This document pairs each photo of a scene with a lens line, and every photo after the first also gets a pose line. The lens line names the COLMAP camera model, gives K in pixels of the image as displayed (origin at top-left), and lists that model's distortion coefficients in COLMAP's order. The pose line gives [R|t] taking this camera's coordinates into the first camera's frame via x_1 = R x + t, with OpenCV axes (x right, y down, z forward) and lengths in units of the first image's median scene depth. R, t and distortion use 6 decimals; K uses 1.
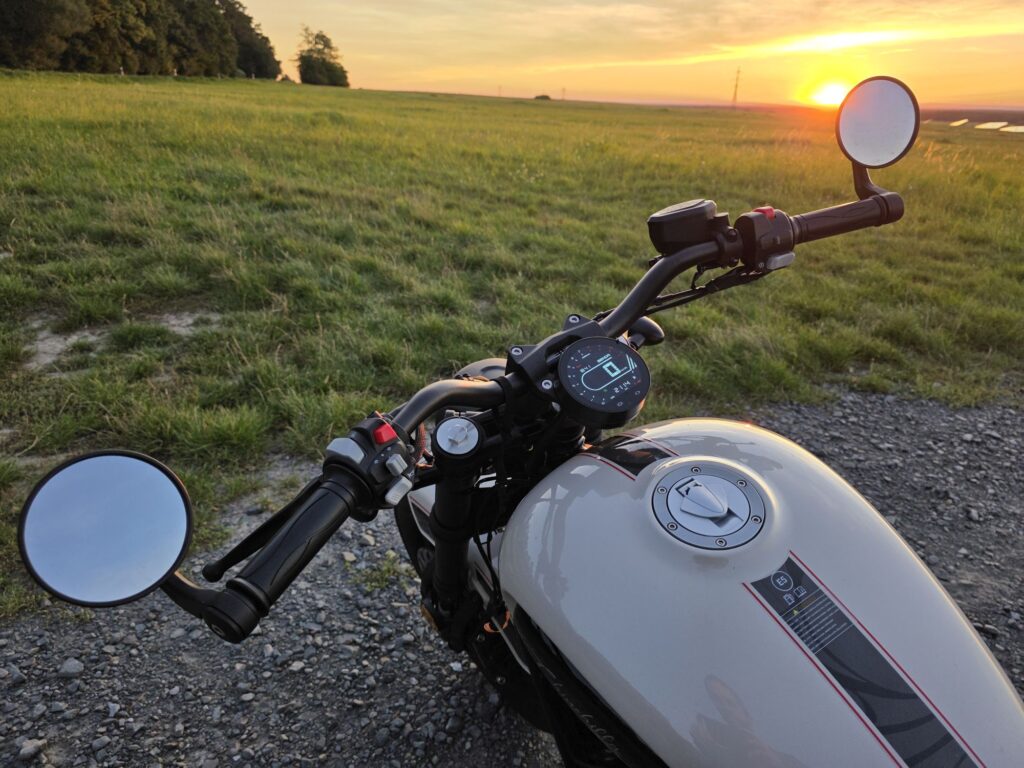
lens RADIAL K [[693.7, 0, 512.6], [0, 693.7, 375.6], [0, 0, 1]] dist [0.029196, -0.045018]
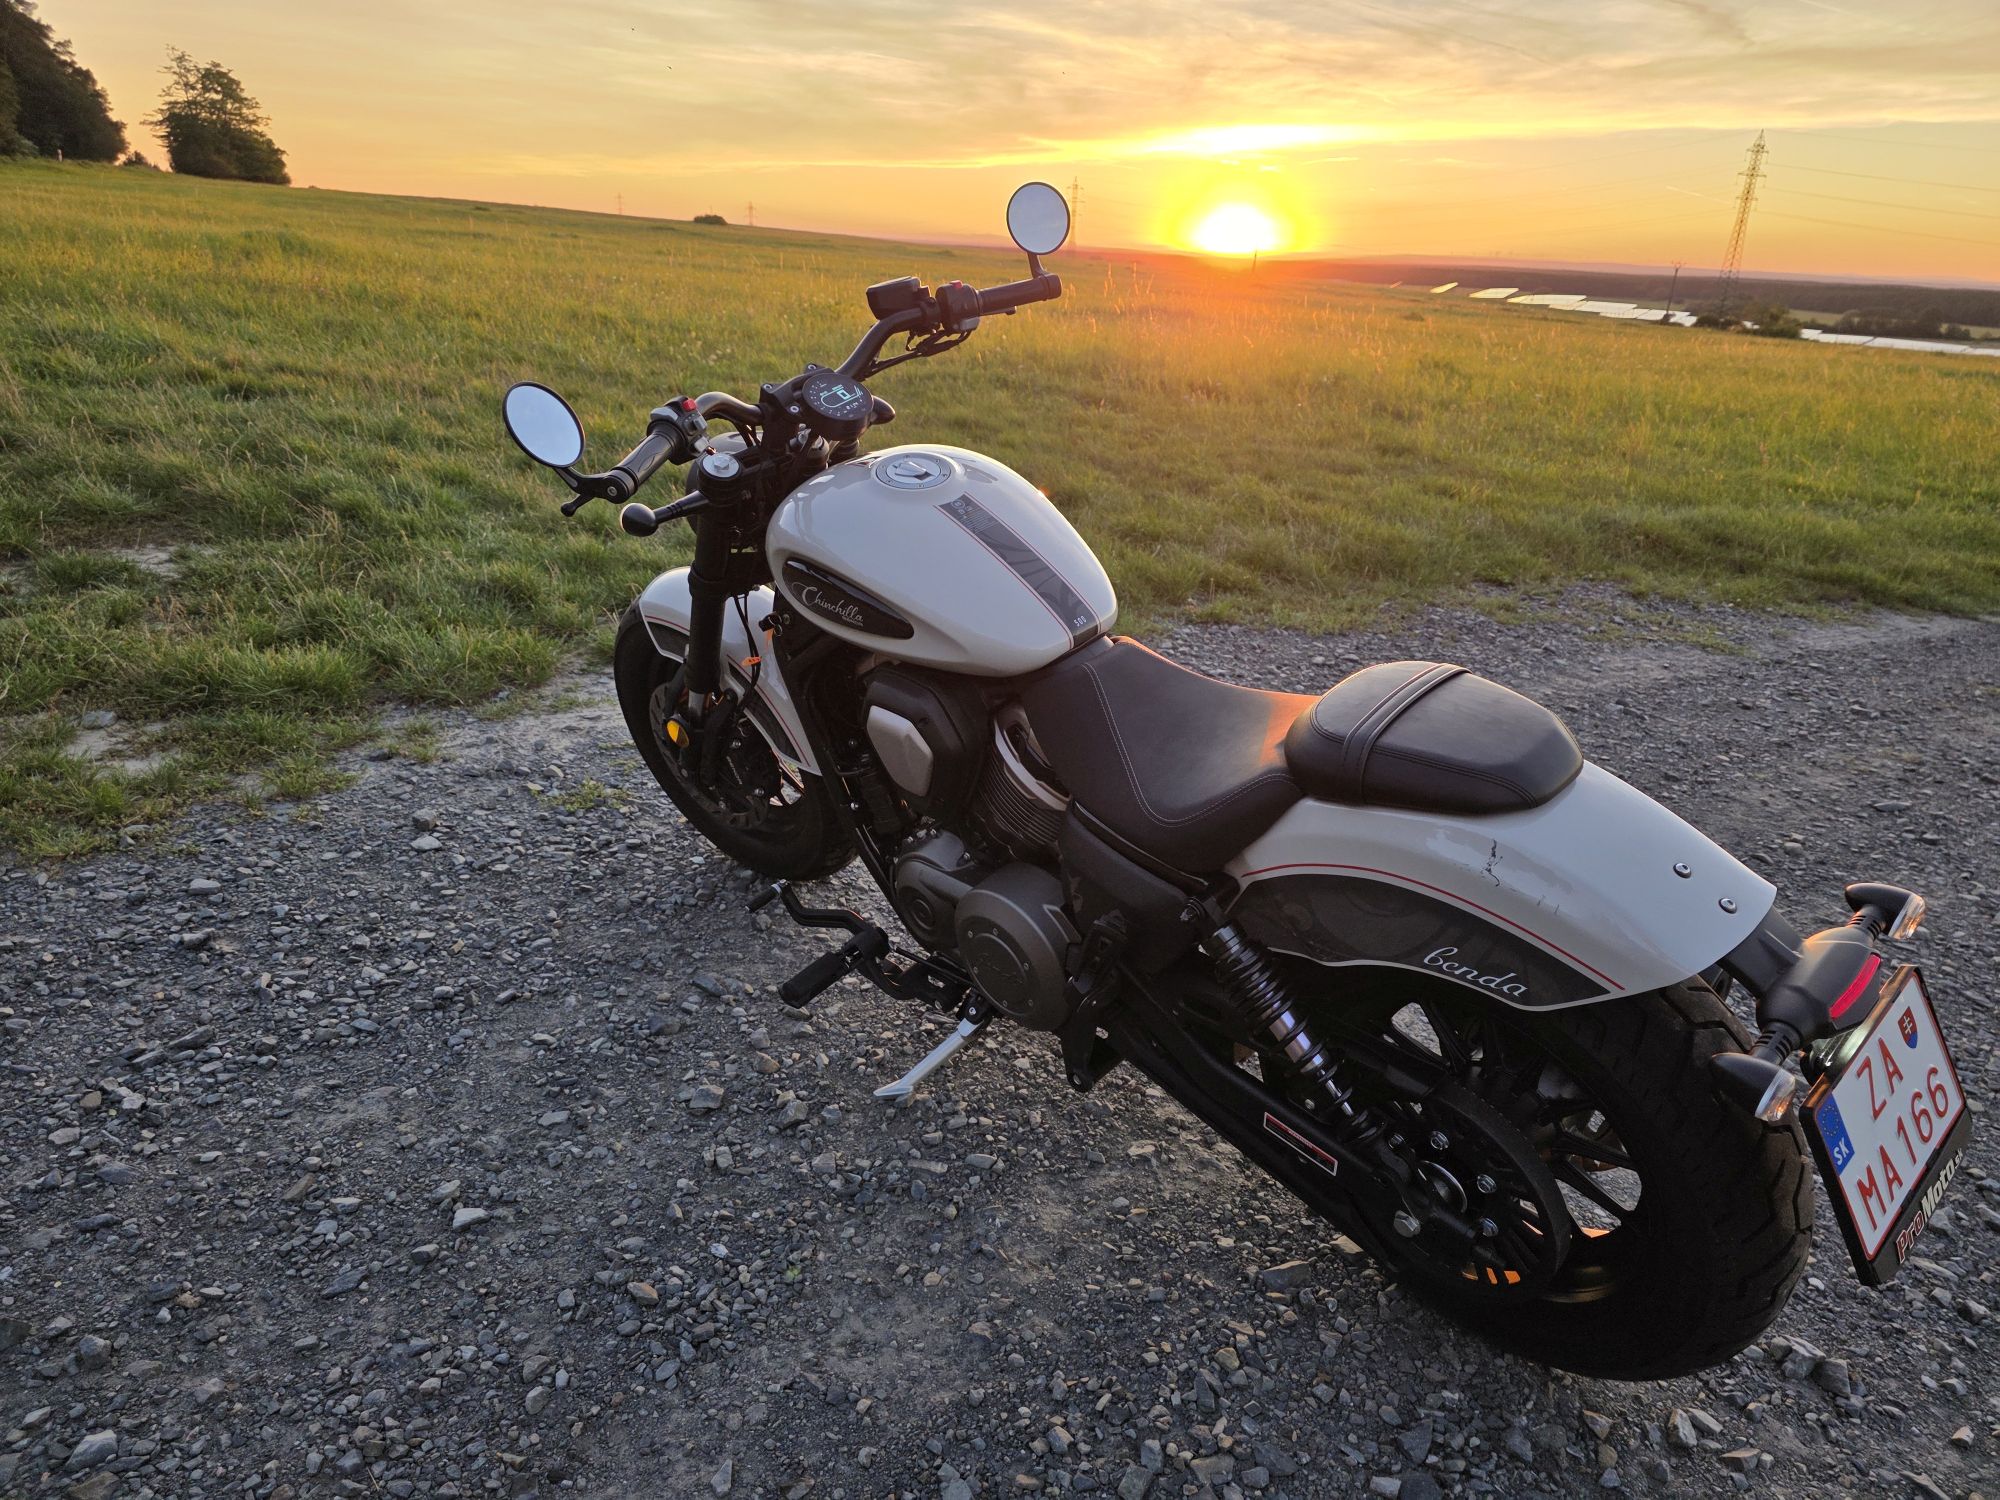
lens RADIAL K [[1354.9, 0, 1017.6], [0, 1354.9, 771.8], [0, 0, 1]] dist [0.029196, -0.045018]
pose [[0.968770, -0.061582, 0.240193, -0.053388], [0.061178, 0.998085, 0.009144, 0.186914], [-0.240296, 0.005836, 0.970682, -0.420536]]
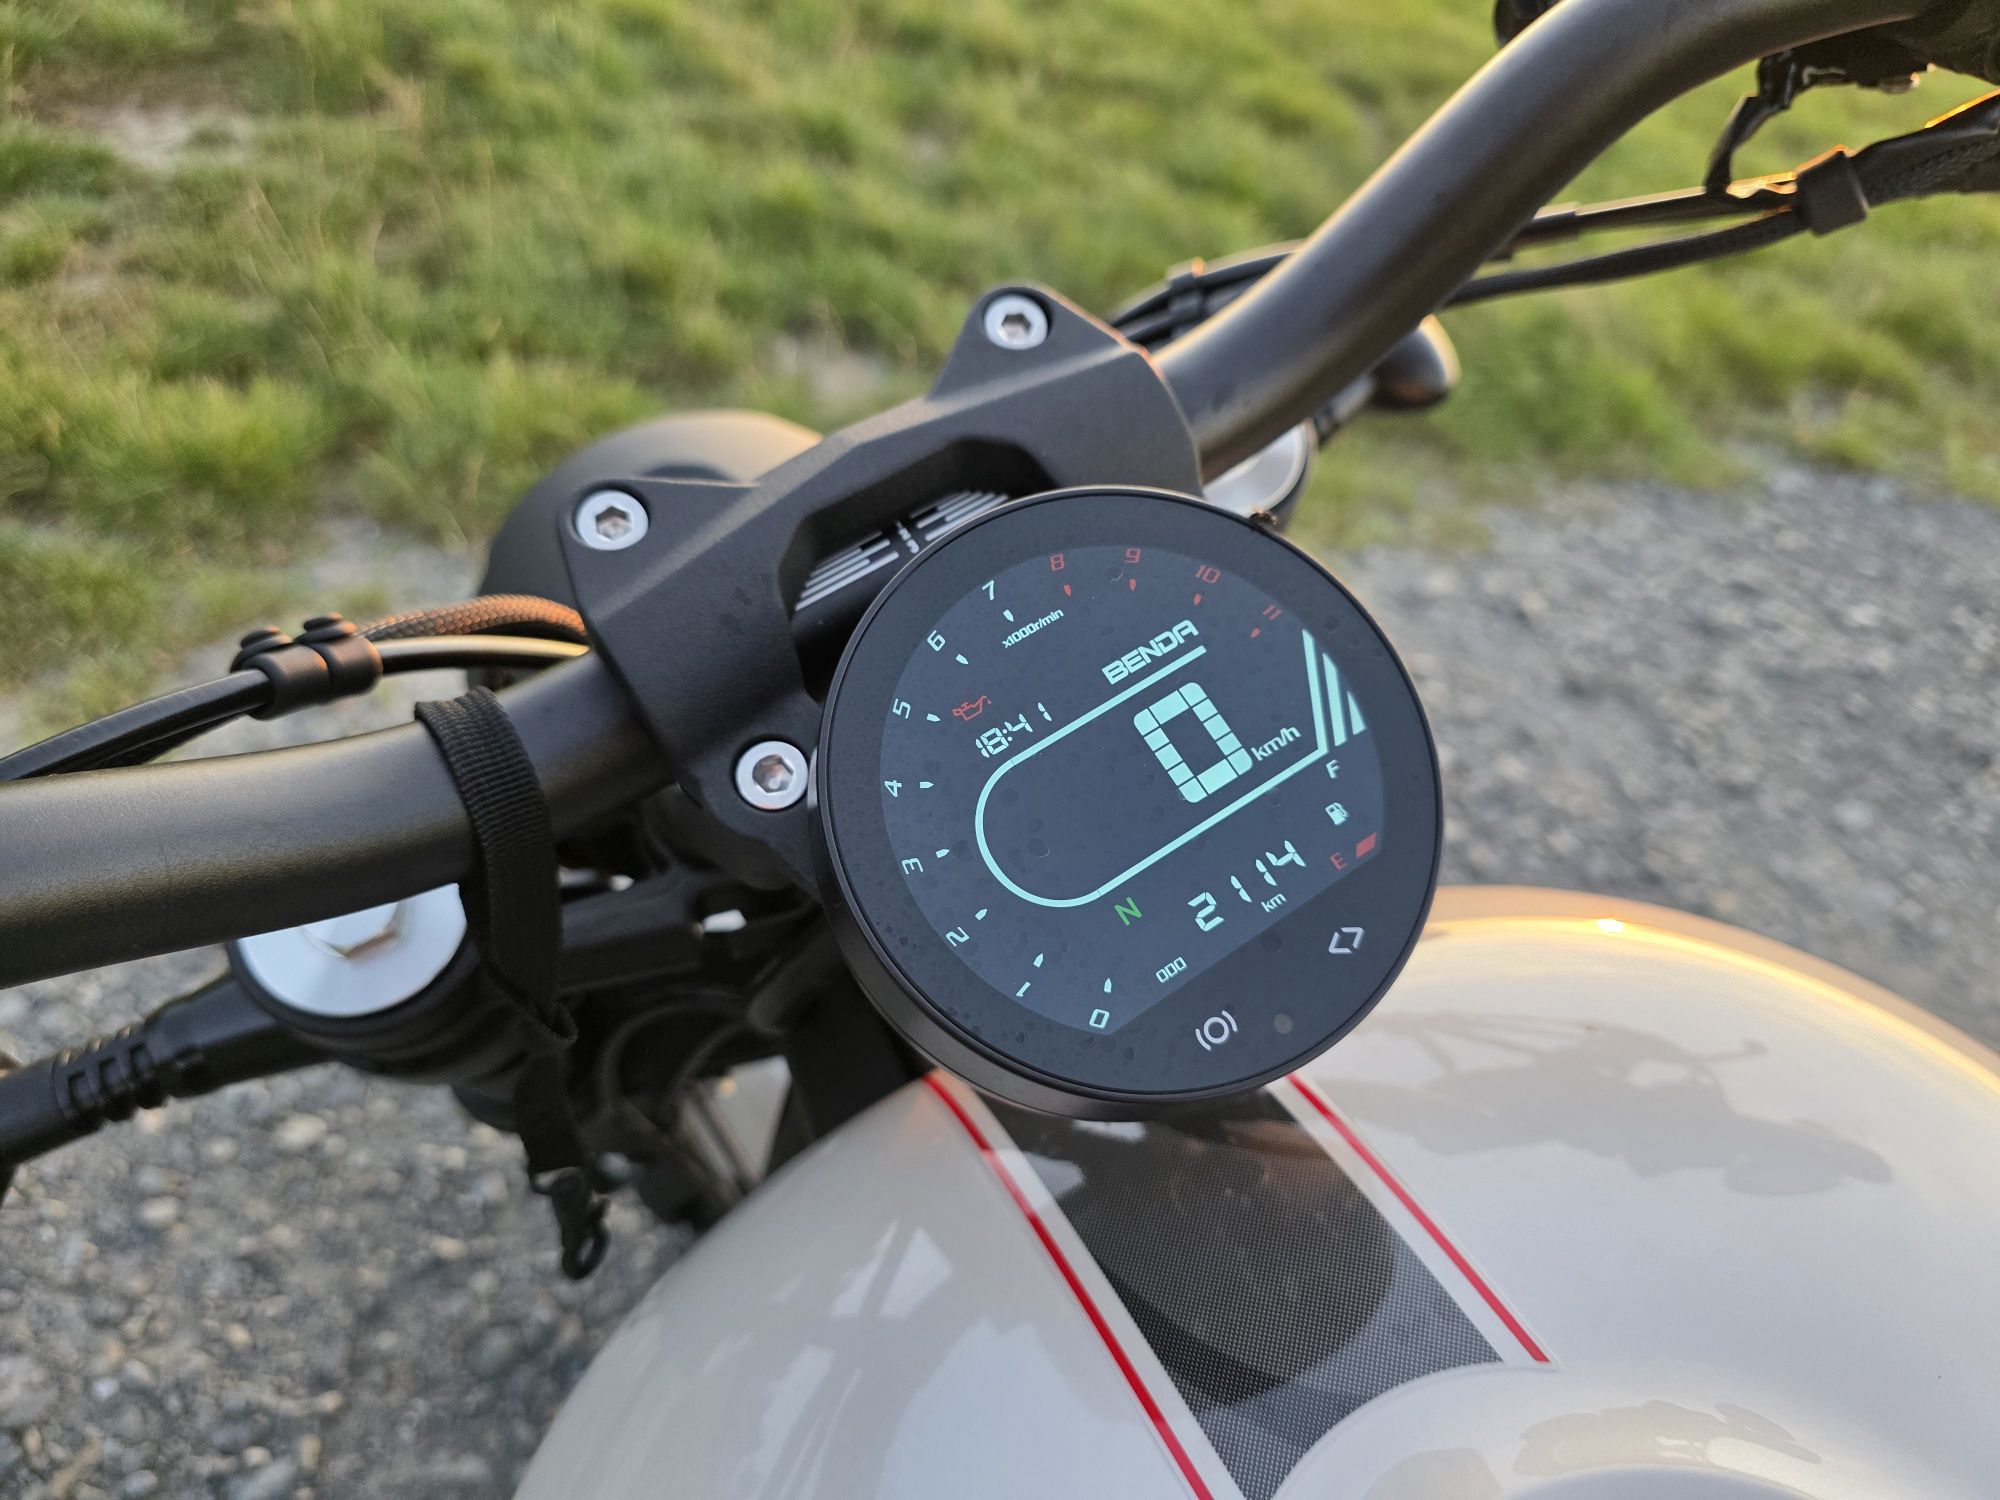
lens RADIAL K [[1395.0, 0, 1007.5], [0, 1395.0, 762.4], [0, 0, 1]] dist [-0.037025, 0.013161]
pose [[0.996292, 0.084080, 0.018268, 0.027007], [-0.085617, 0.947708, 0.307438, -0.024975], [0.008537, -0.307862, 0.951393, 0.196642]]
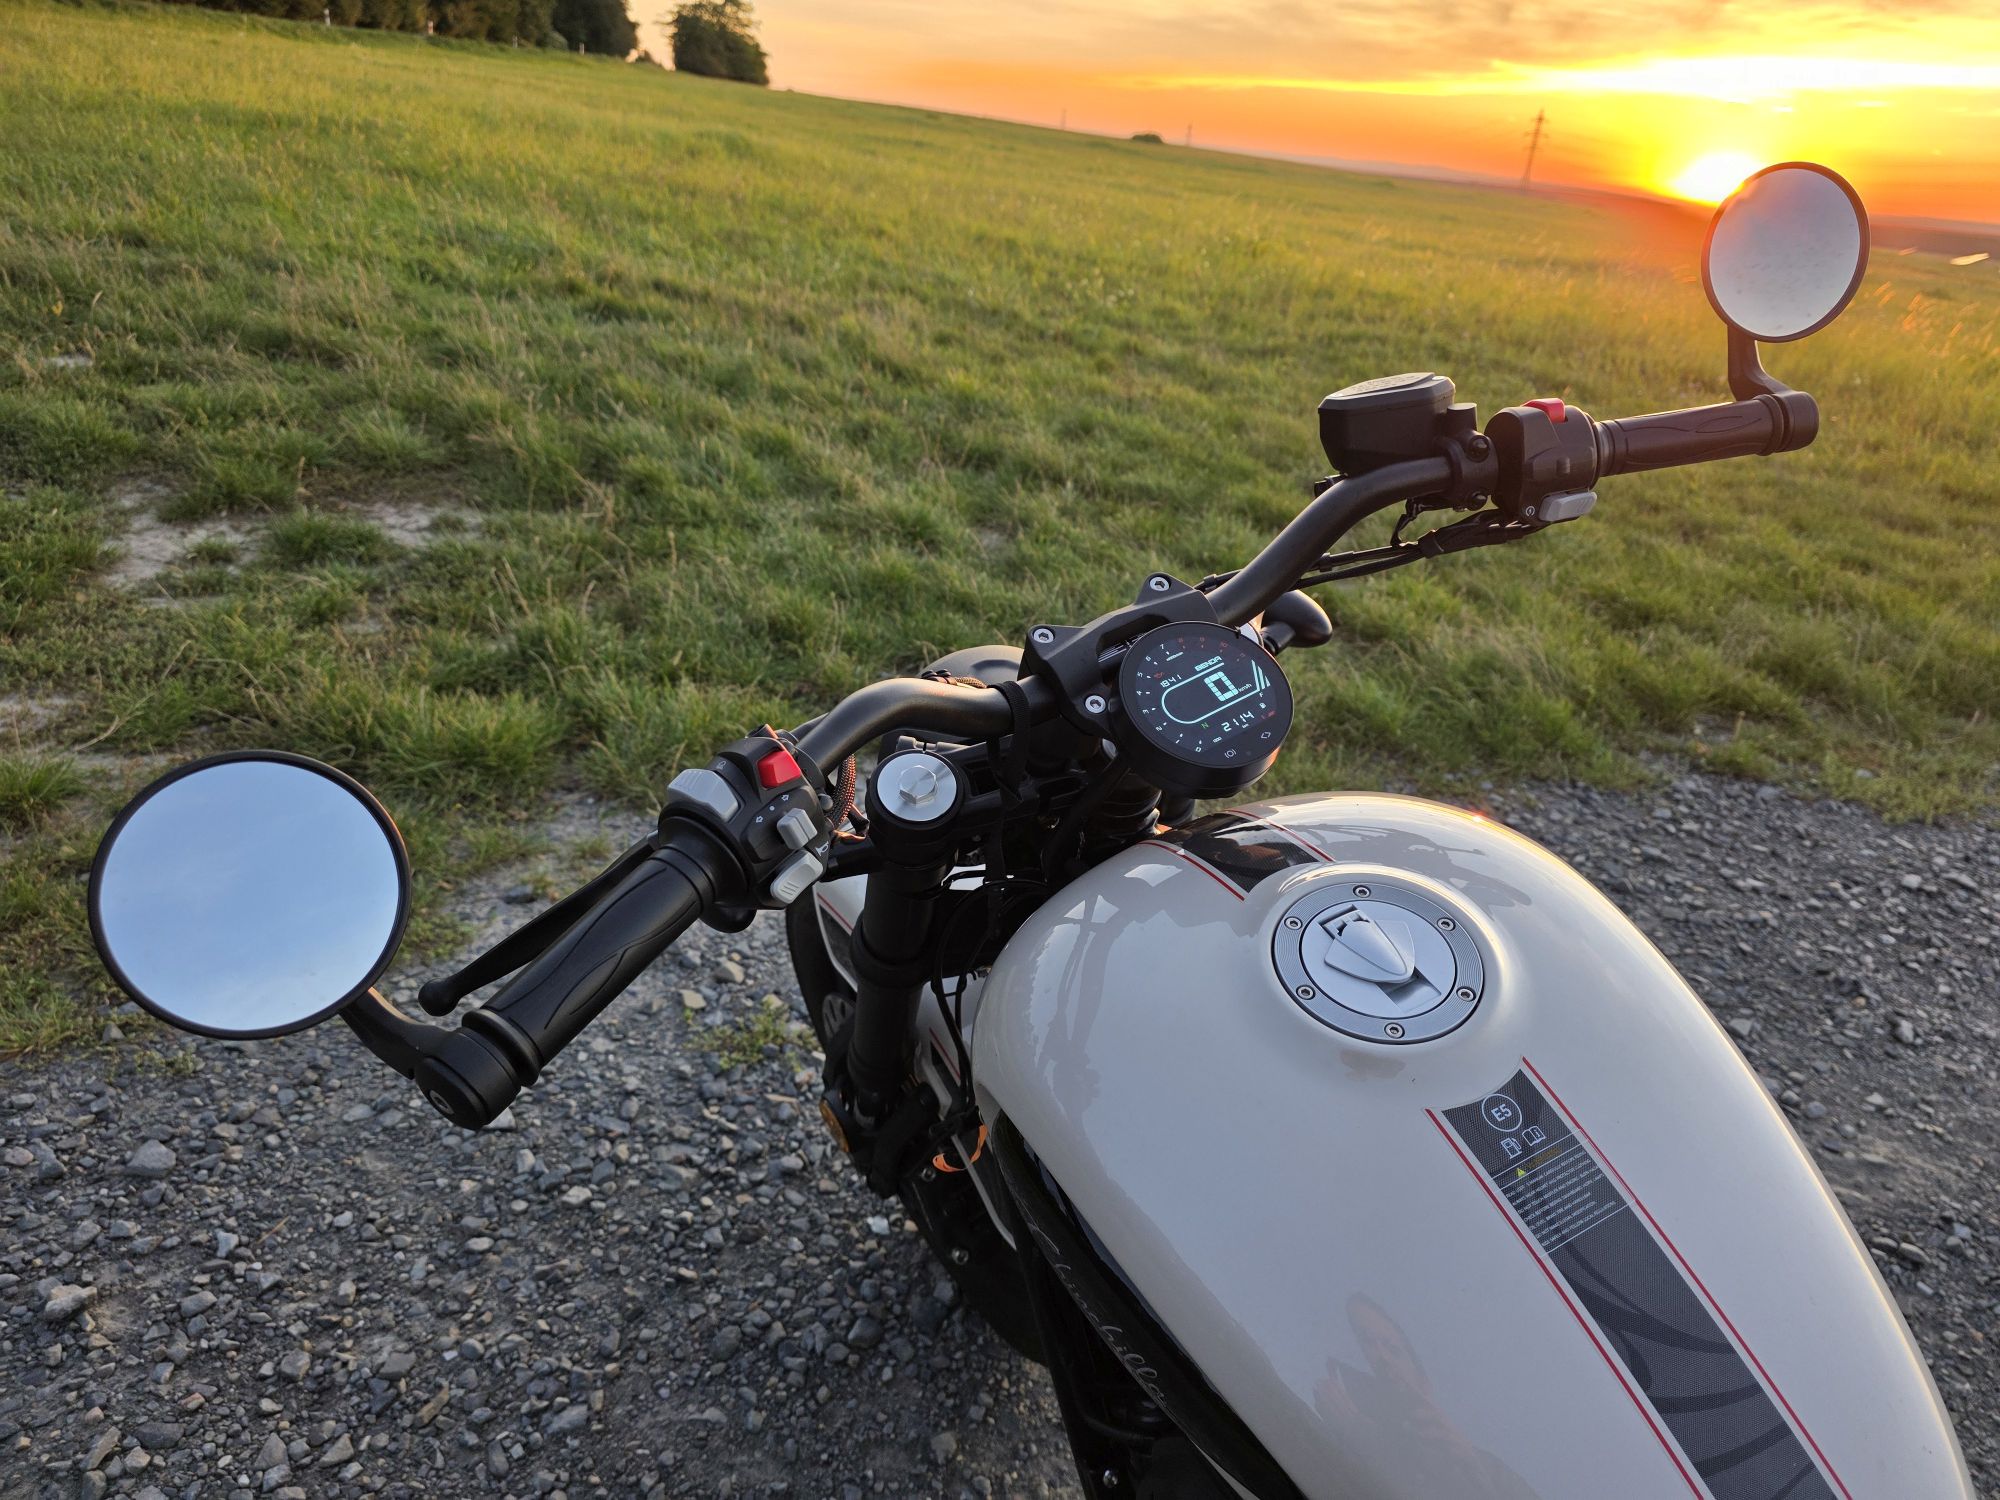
lens RADIAL K [[1354.9, 0, 1016.9], [0, 1354.9, 722.3], [0, 0, 1]] dist [0.029196, -0.045018]
pose [[0.995894, 0.089581, -0.013026, 0.001460], [-0.089149, 0.995547, 0.030622, 0.000117], [0.015711, -0.029335, 0.999446, -0.006267]]
